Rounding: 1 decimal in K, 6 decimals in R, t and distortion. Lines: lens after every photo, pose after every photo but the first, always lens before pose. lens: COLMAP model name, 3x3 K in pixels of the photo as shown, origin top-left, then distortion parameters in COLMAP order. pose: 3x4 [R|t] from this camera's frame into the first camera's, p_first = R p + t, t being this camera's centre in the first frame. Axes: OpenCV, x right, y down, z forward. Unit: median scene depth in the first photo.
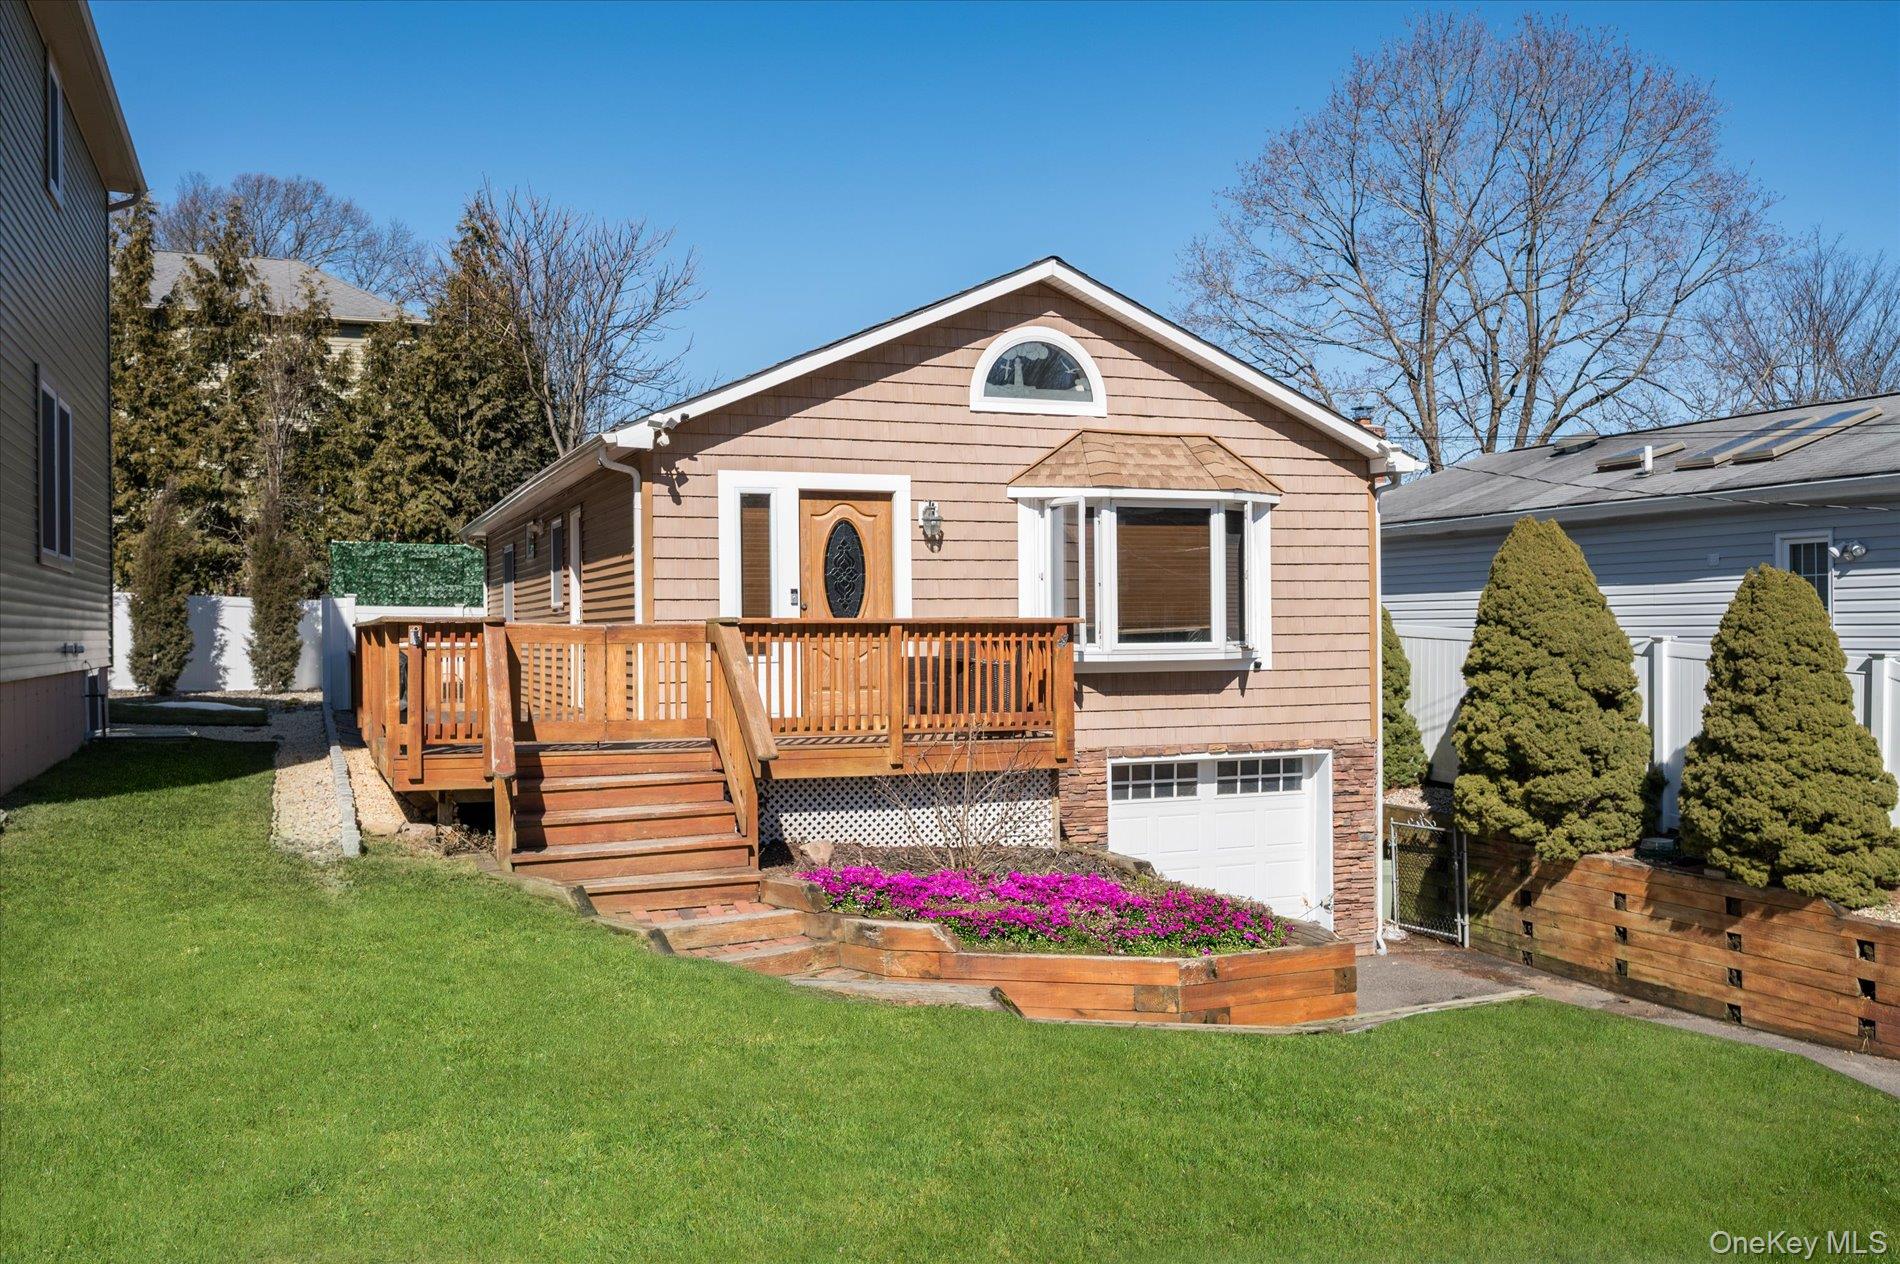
lens RADIAL K [[1620.1, 0, 962.5], [0, 1620.1, 621.6], [0, 0, 1]] dist [-0.003055, 0.004046]
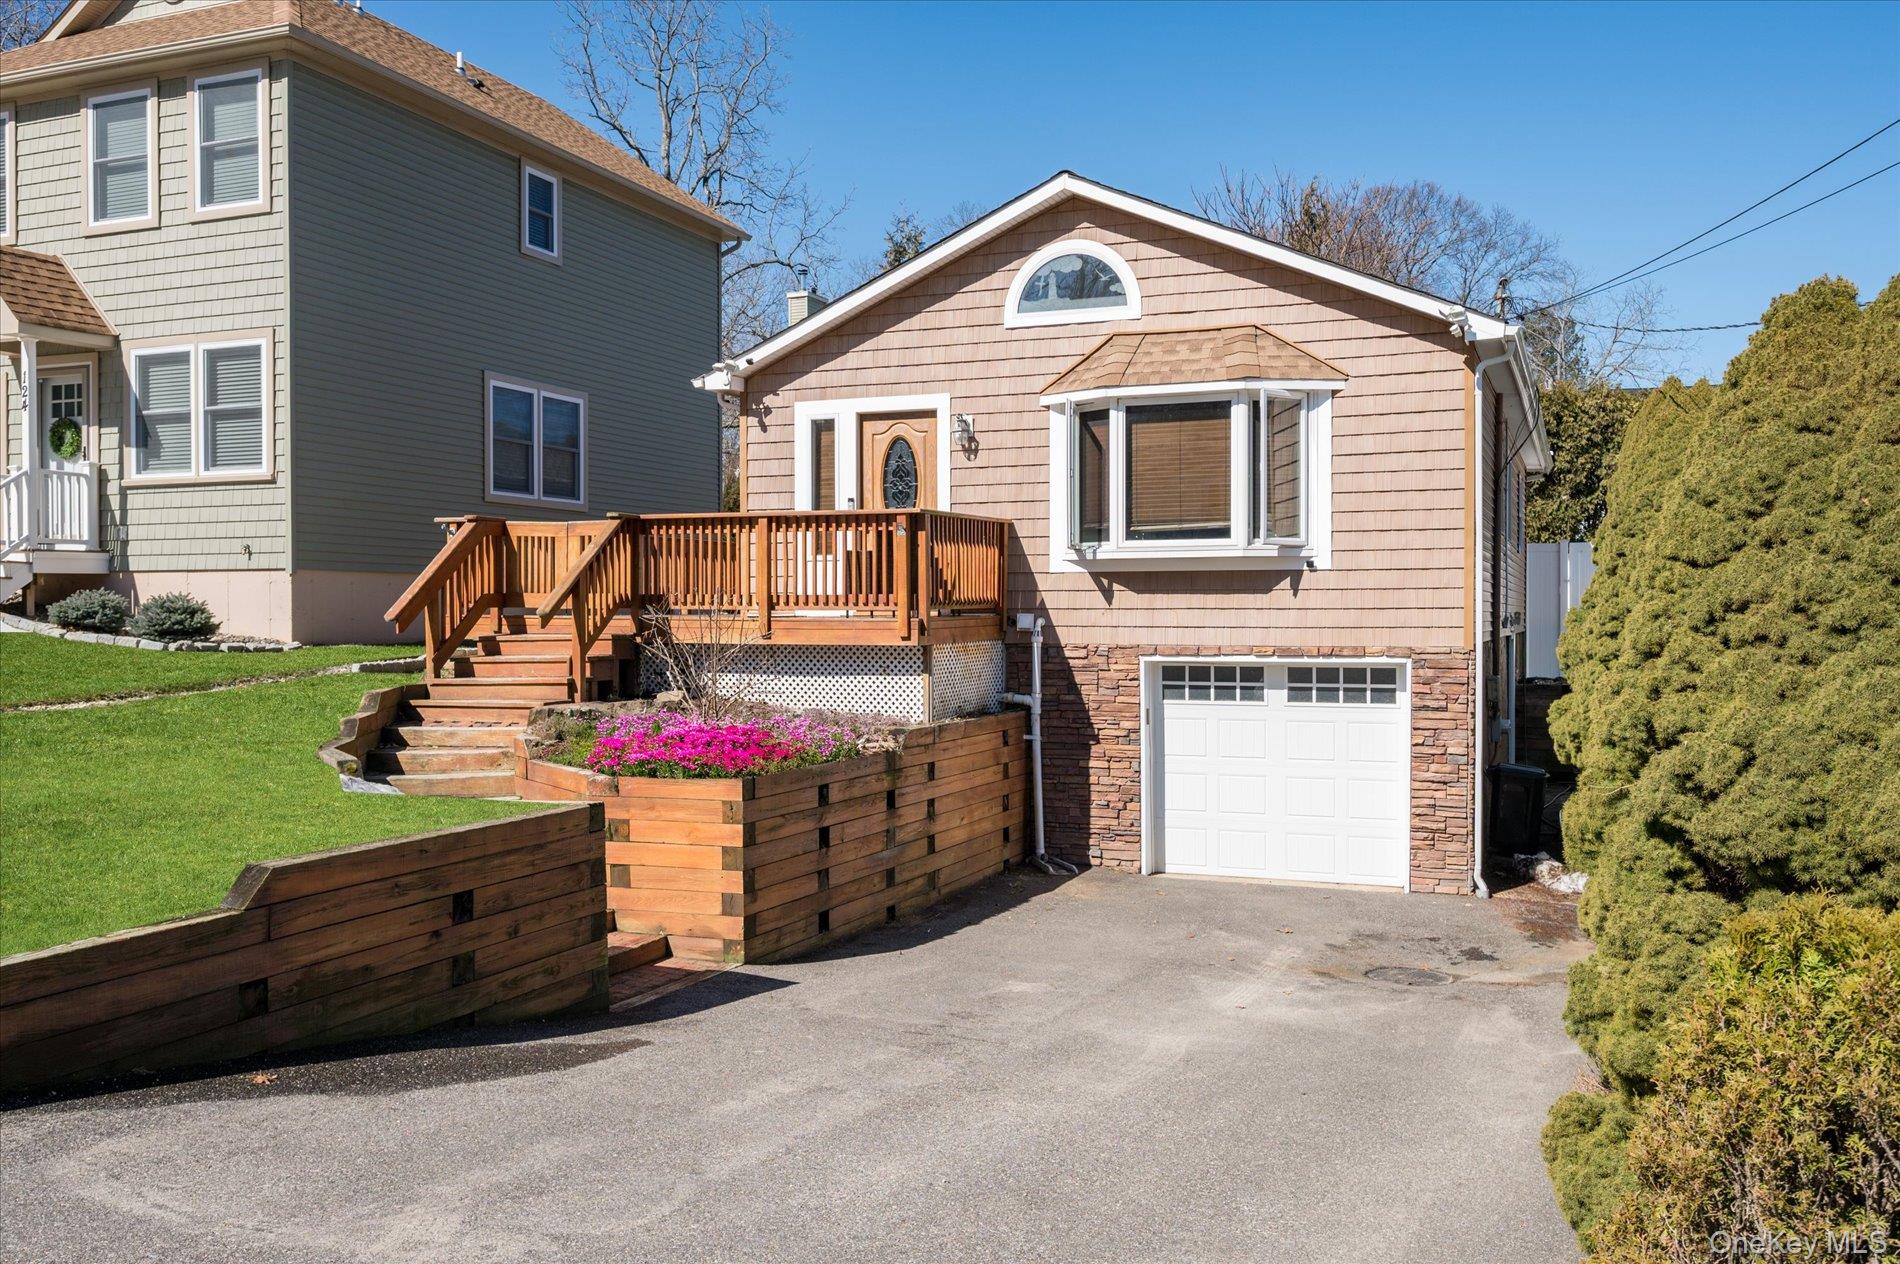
lens RADIAL K [[1620.1, 0, 963.8], [0, 1620.1, 639.5], [0, 0, 1]] dist [-0.003055, 0.004046]
pose [[0.717950, 0.014795, -0.695937, 0.718993], [-0.004828, 0.999856, 0.016276, 0.058514], [0.696078, -0.008325, 0.717918, 0.195254]]
